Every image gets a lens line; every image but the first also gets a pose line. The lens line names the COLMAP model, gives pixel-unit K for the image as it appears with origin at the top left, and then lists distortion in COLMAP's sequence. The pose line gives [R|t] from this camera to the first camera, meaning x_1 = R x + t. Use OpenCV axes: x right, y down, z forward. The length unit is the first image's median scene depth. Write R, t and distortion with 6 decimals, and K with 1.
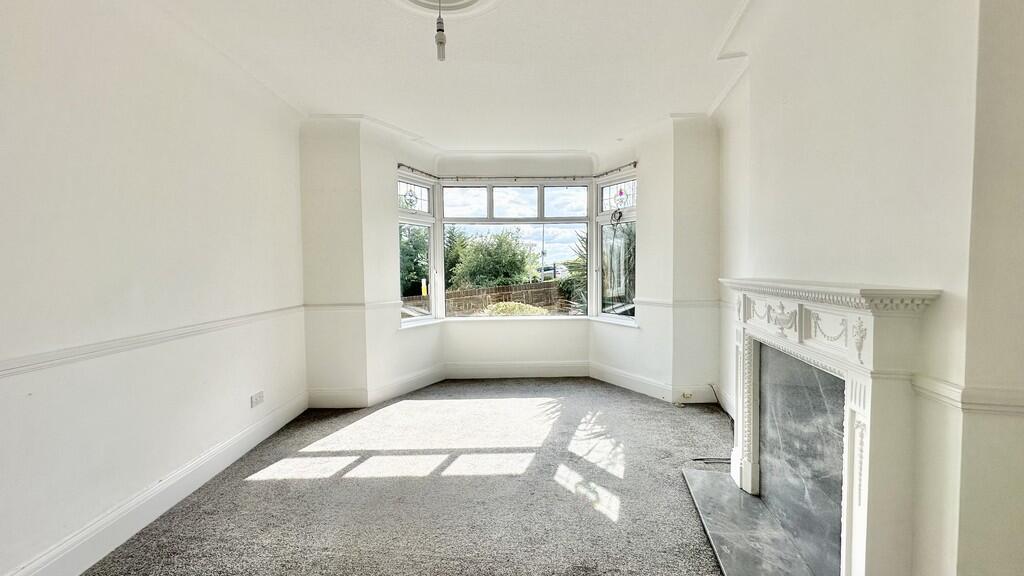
lens RADIAL K [[410.4, 0, 510.5], [0, 410.4, 288.6], [0, 0, 1]] dist [-0.000297, -0.000039]
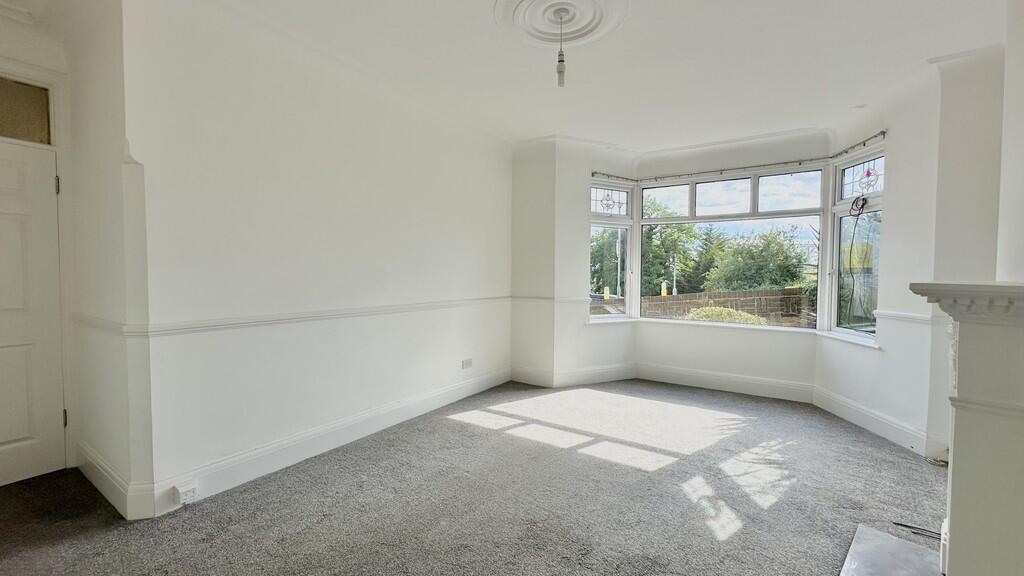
lens RADIAL K [[410.4, 0, 510.5], [0, 410.4, 288.6], [0, 0, 1]] dist [-0.000297, -0.000039]
pose [[0.820614, 0.038159, -0.570207, 0.191794], [-0.043958, 0.999027, 0.003594, 0.011651], [0.569789, 0.022116, 0.821493, -0.016850]]
